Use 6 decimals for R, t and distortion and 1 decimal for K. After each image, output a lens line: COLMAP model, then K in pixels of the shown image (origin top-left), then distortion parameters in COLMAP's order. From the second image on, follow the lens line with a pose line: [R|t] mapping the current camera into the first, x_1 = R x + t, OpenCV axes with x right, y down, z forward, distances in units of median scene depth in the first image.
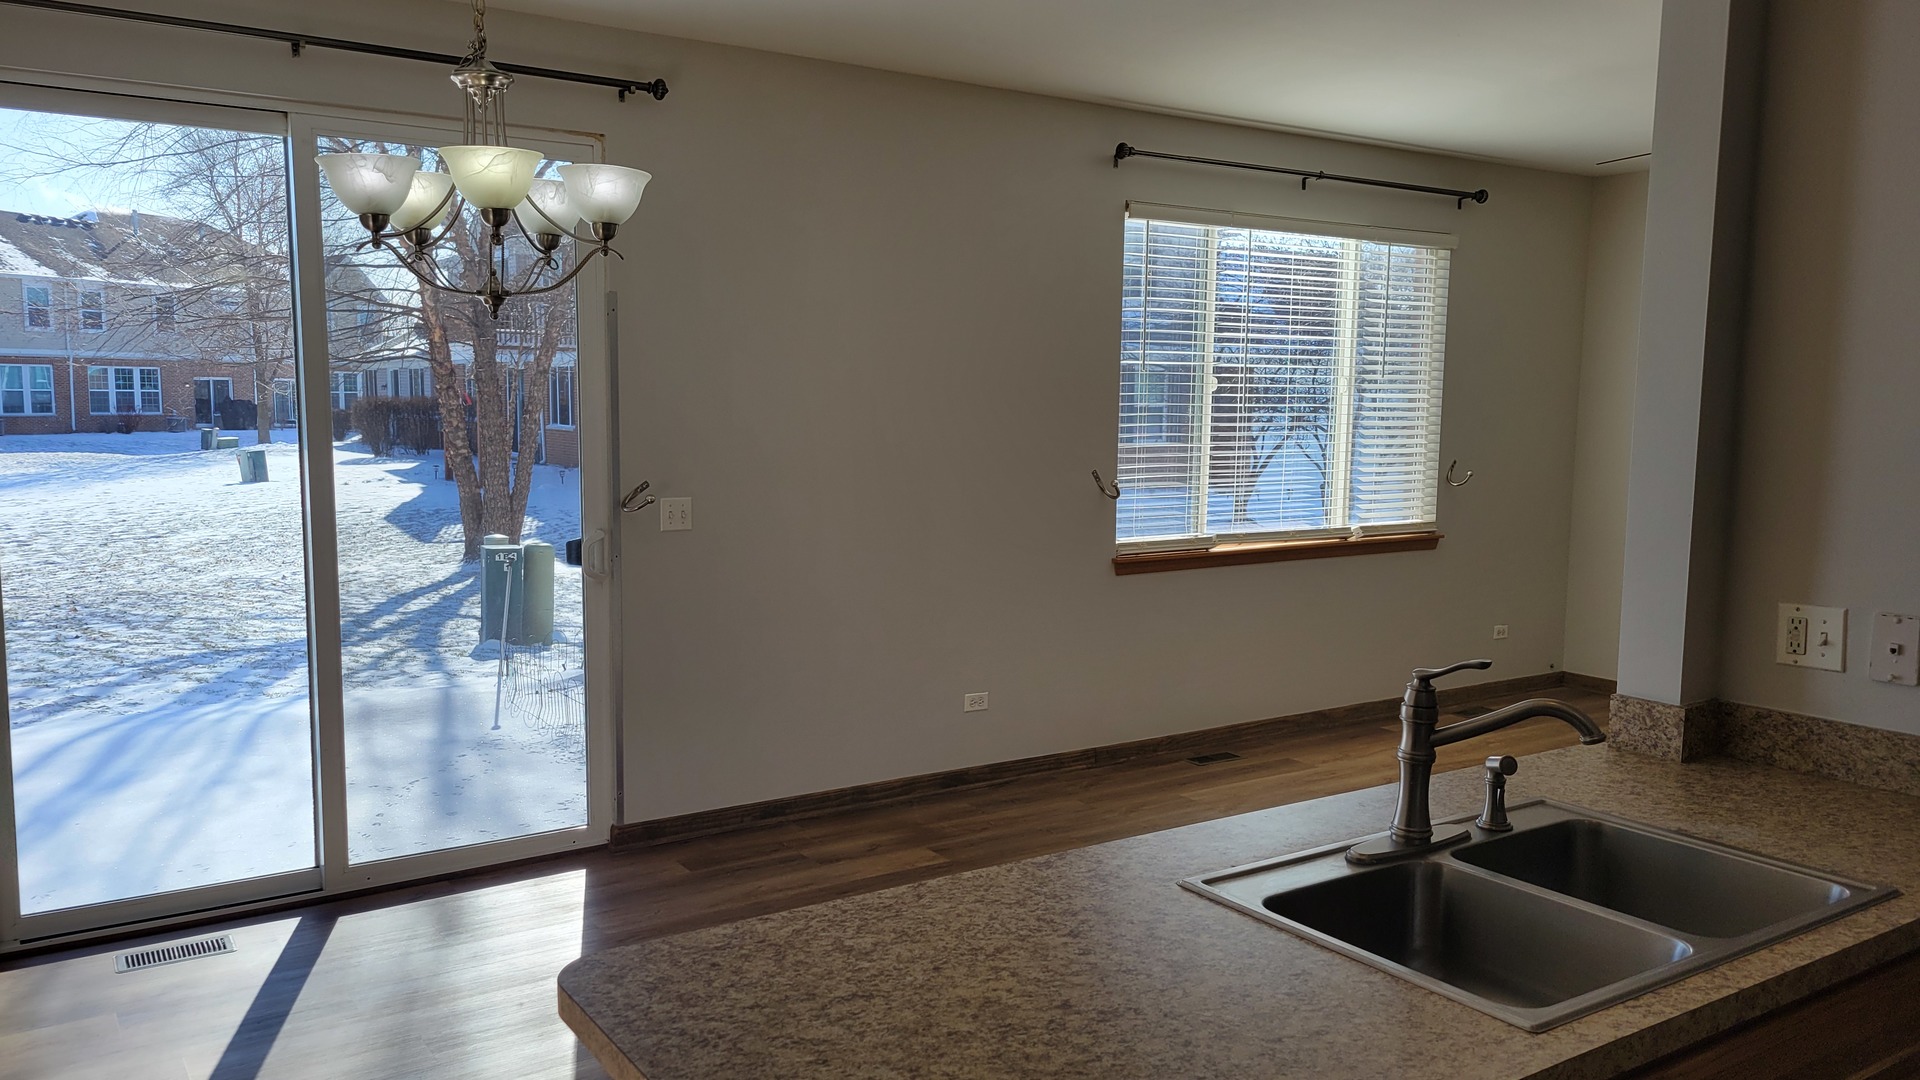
lens RADIAL K [[1418.4, 0, 961.2], [0, 1418.4, 556.6], [0, 0, 1]] dist [0.042873, -0.024459]
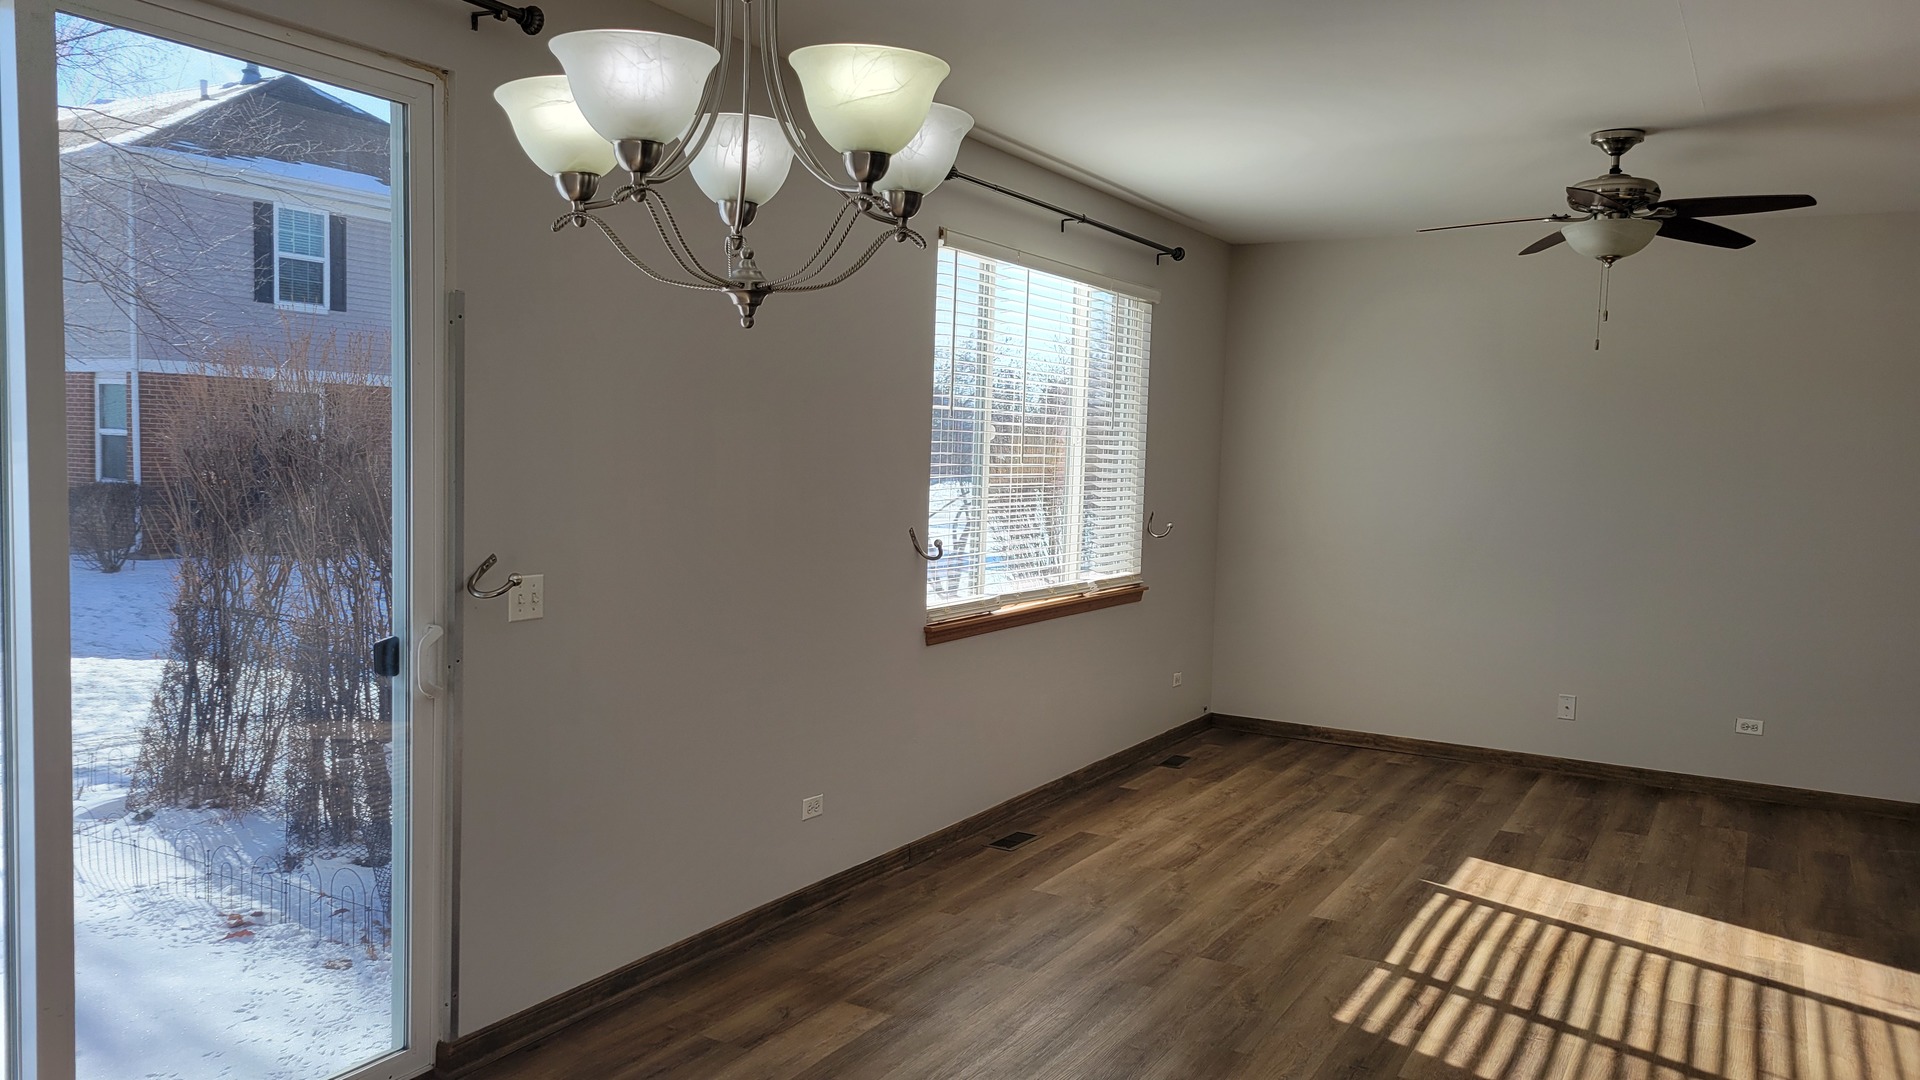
lens RADIAL K [[1413.7, 0, 956.1], [0, 1413.7, 547.0], [0, 0, 1]] dist [0.043490, -0.001862]
pose [[0.898926, -0.014164, 0.437872, -0.144988], [0.028857, 0.999221, -0.026921, -0.013457], [-0.437150, 0.036835, 0.898634, 0.109439]]
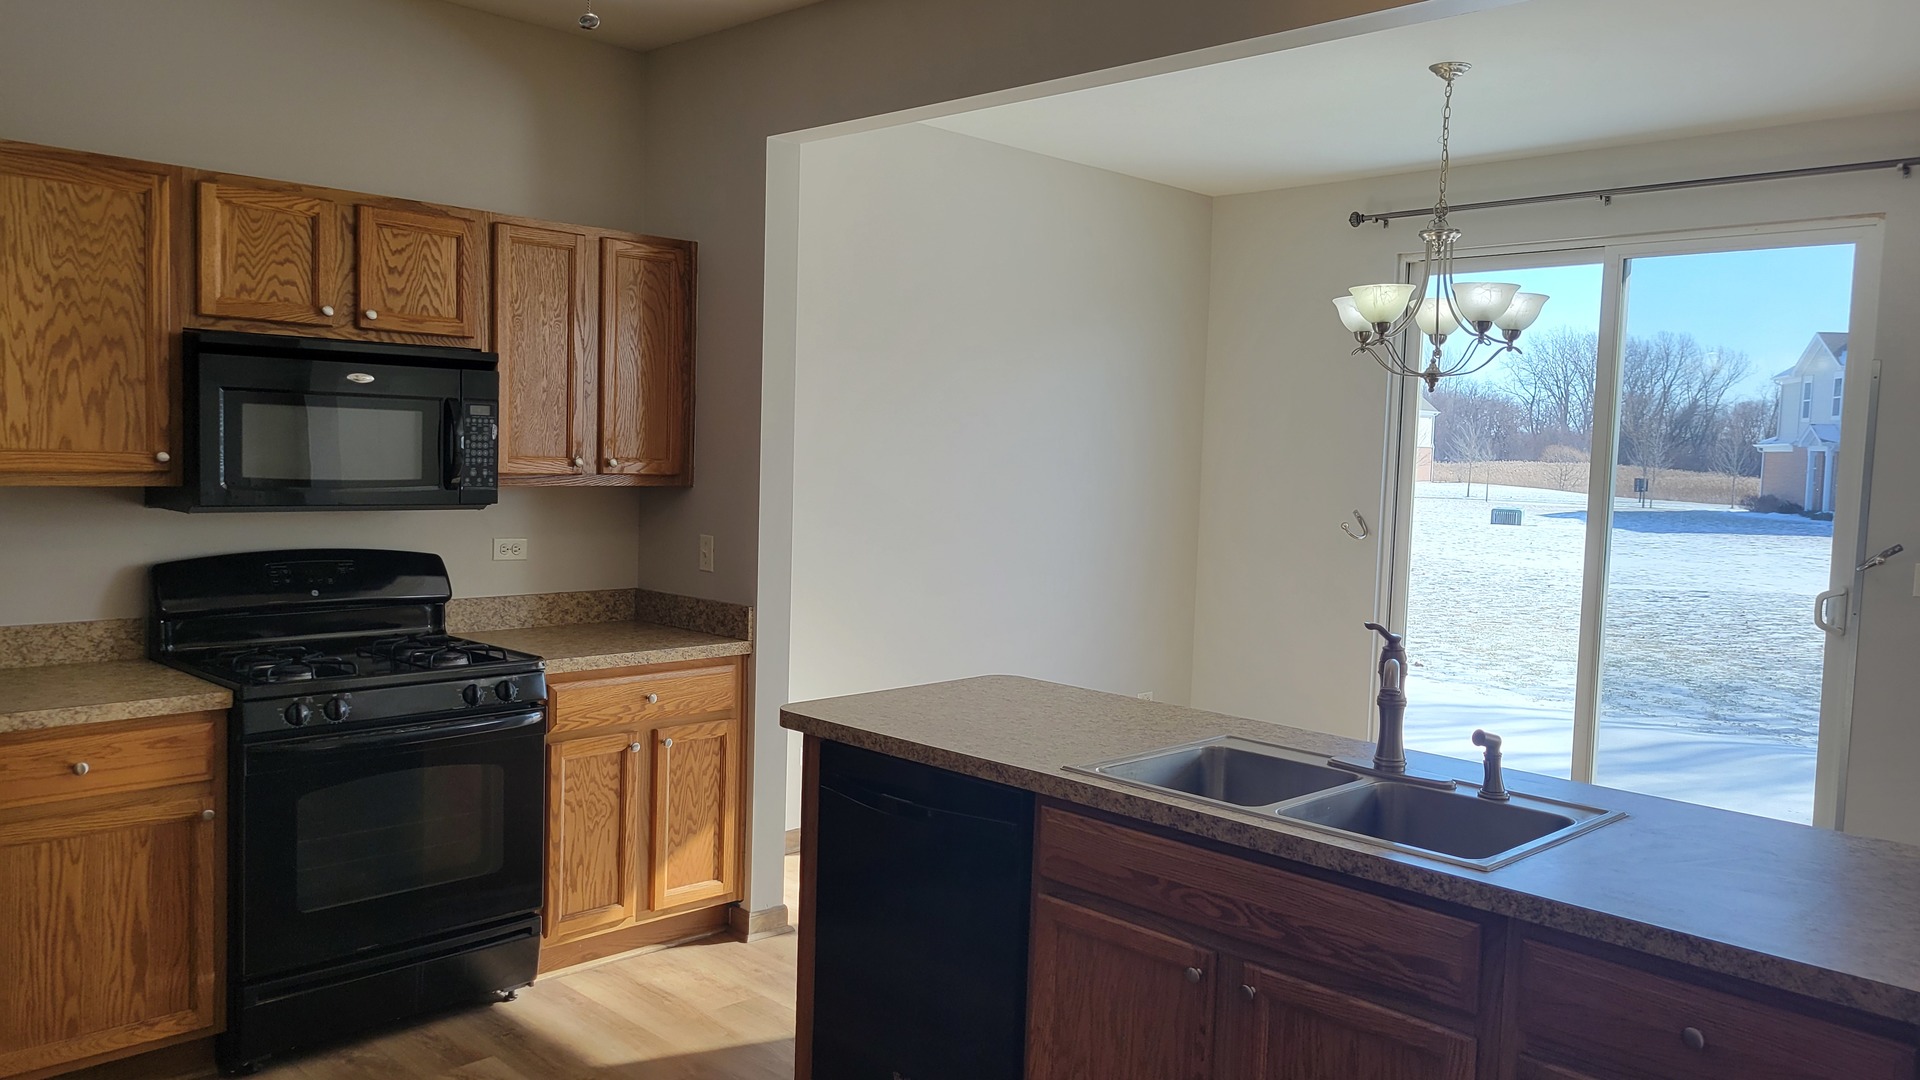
lens RADIAL K [[1439.9, 0, 948.2], [0, 1439.9, 536.0], [0, 0, 1]] dist [0.043426, -0.007666]
pose [[0.181837, 0.059133, -0.981549, 0.298169], [-0.143324, 0.989124, 0.033038, 0.001803], [0.972828, 0.134672, 0.188335, 0.066044]]
